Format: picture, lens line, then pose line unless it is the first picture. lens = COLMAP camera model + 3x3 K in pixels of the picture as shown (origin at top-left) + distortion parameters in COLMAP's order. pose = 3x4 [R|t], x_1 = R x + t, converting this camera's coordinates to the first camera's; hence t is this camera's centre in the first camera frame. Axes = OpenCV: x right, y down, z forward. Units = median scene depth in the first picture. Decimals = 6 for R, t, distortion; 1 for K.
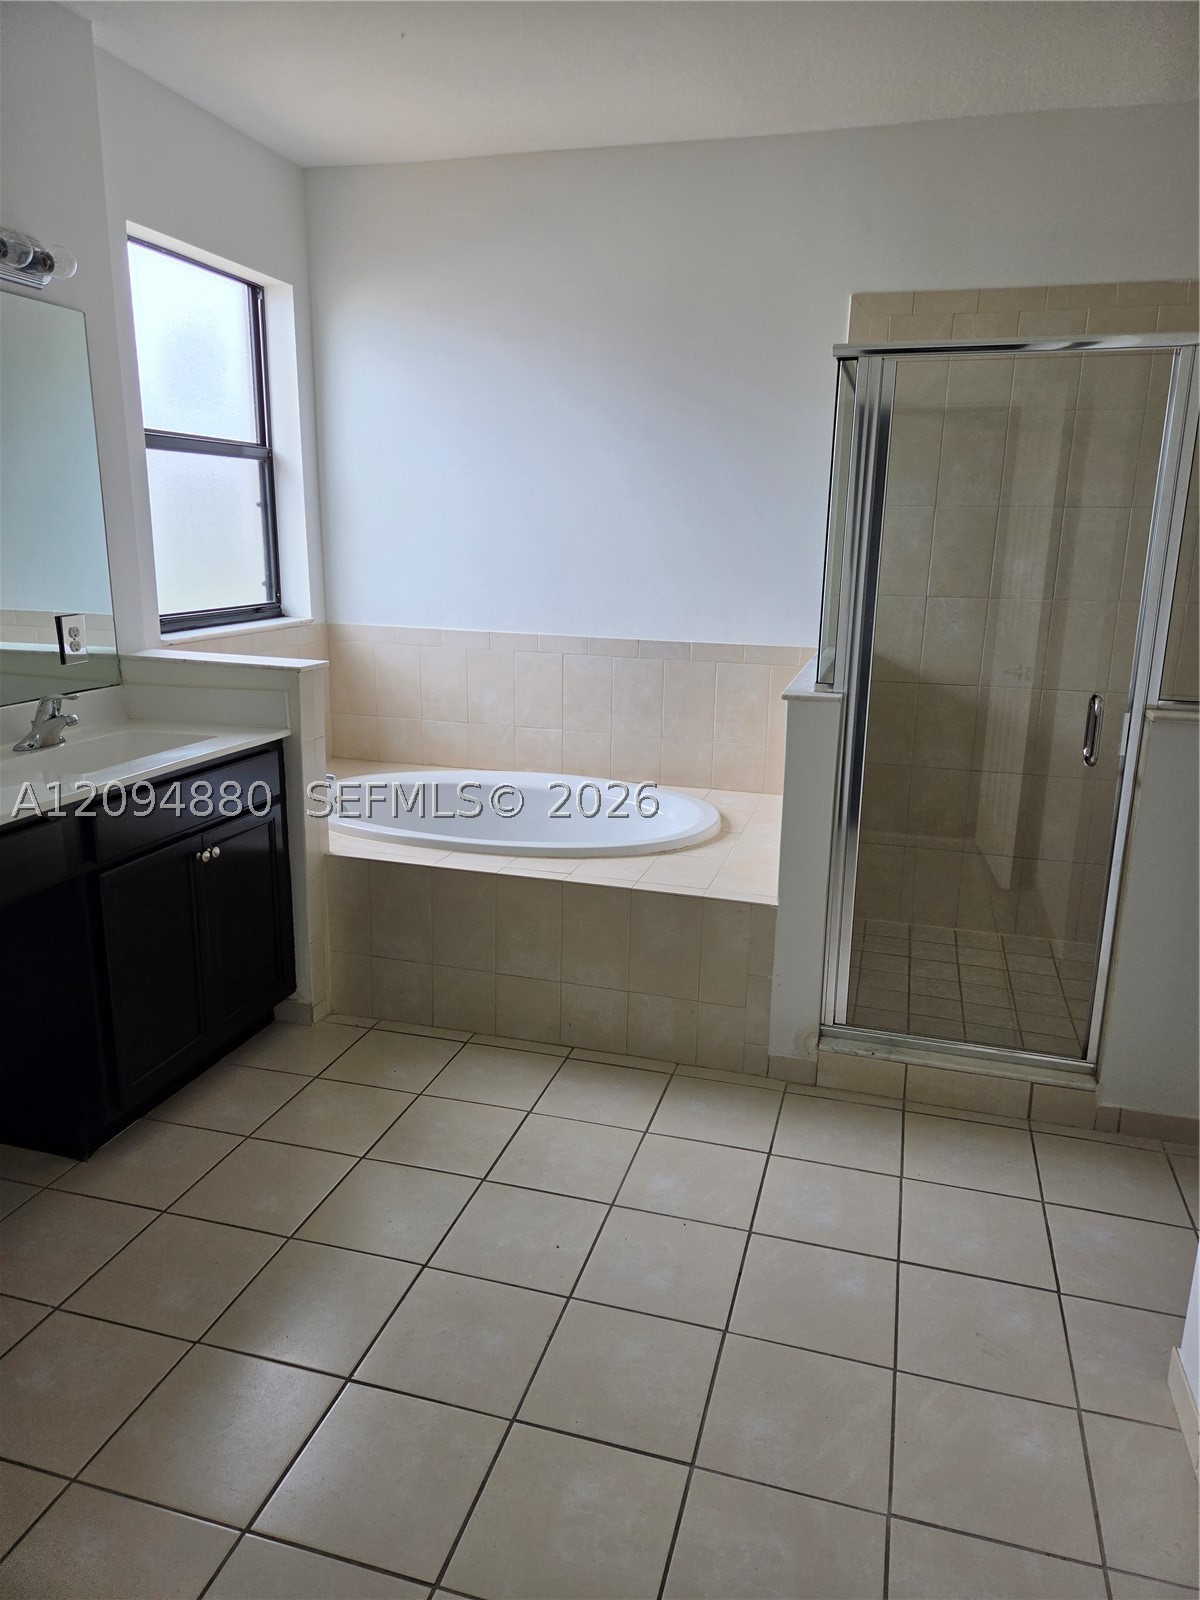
lens RADIAL K [[1054.6, 0, 600.1], [0, 1054.6, 780.0], [0, 0, 1]] dist [0.067489, -0.060903]
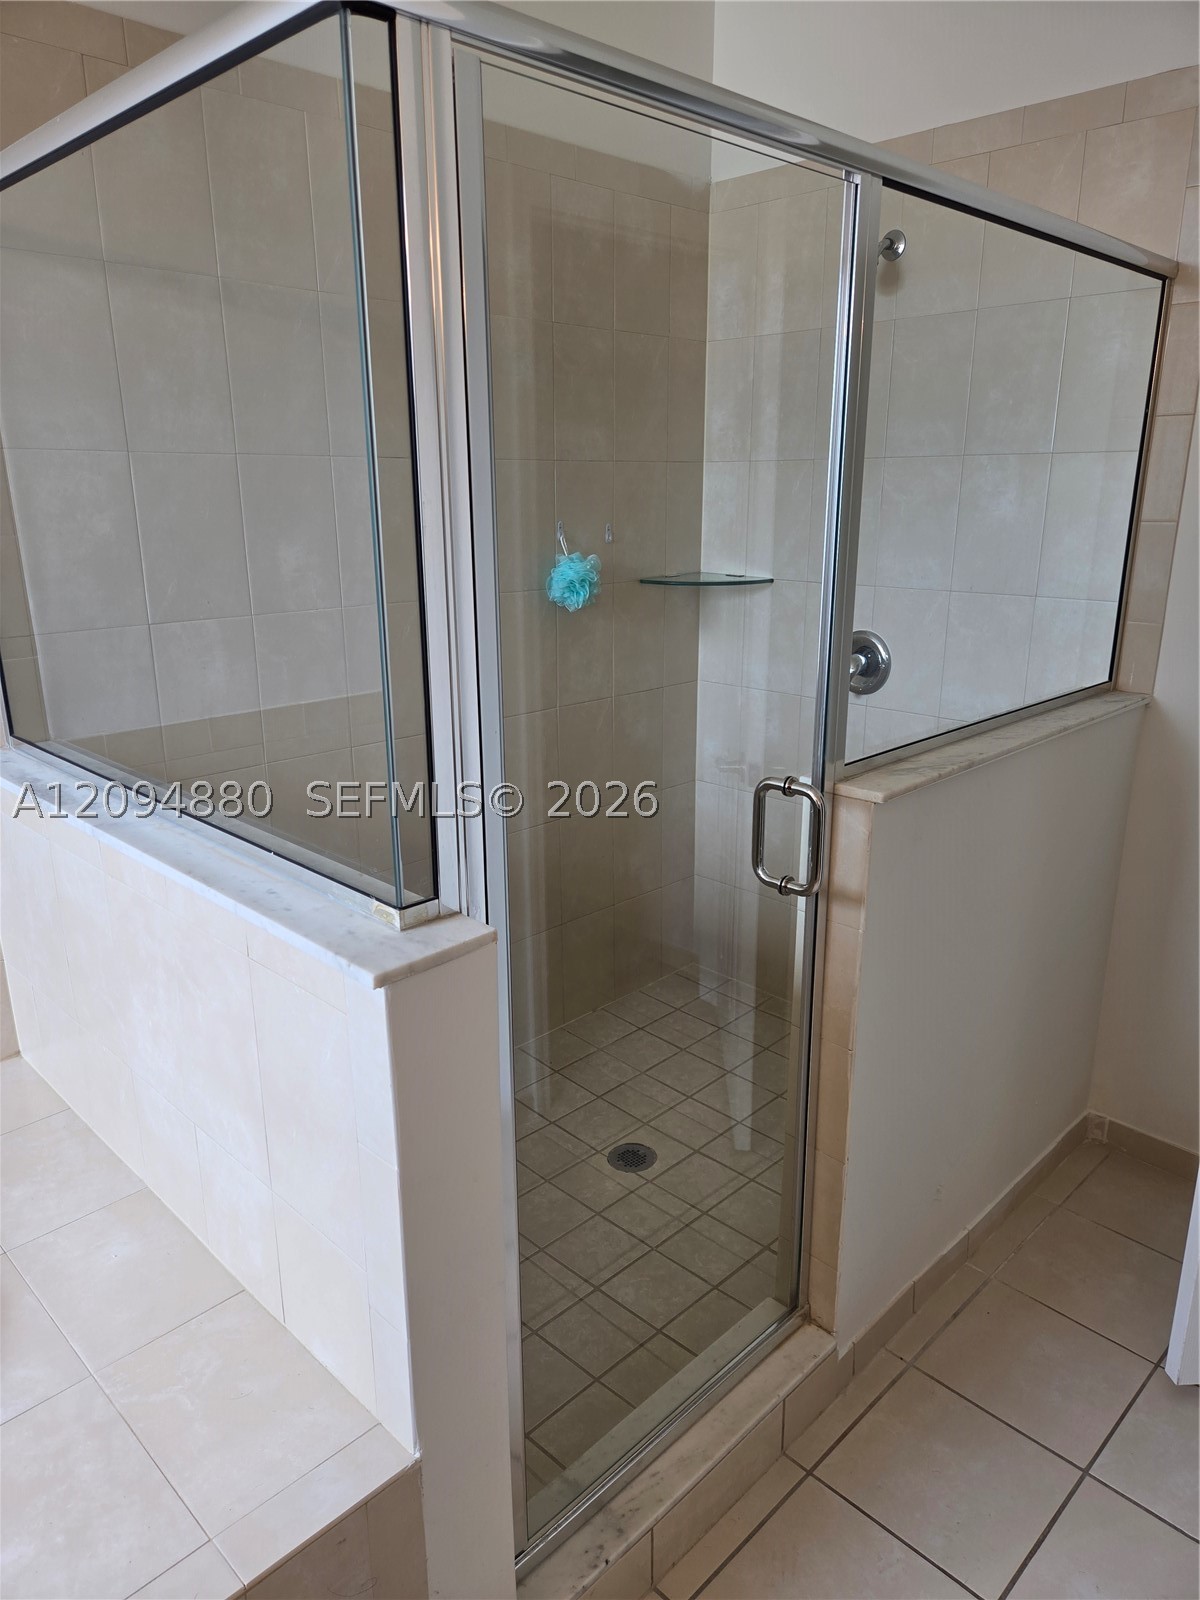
lens RADIAL K [[1054.6, 0, 600.1], [0, 1054.6, 780.0], [0, 0, 1]] dist [0.067489, -0.060903]
pose [[0.461217, -0.250690, 0.851137, -0.081222], [0.214337, 0.962327, 0.167293, -0.188125], [-0.861010, 0.105272, 0.497573, 0.746570]]
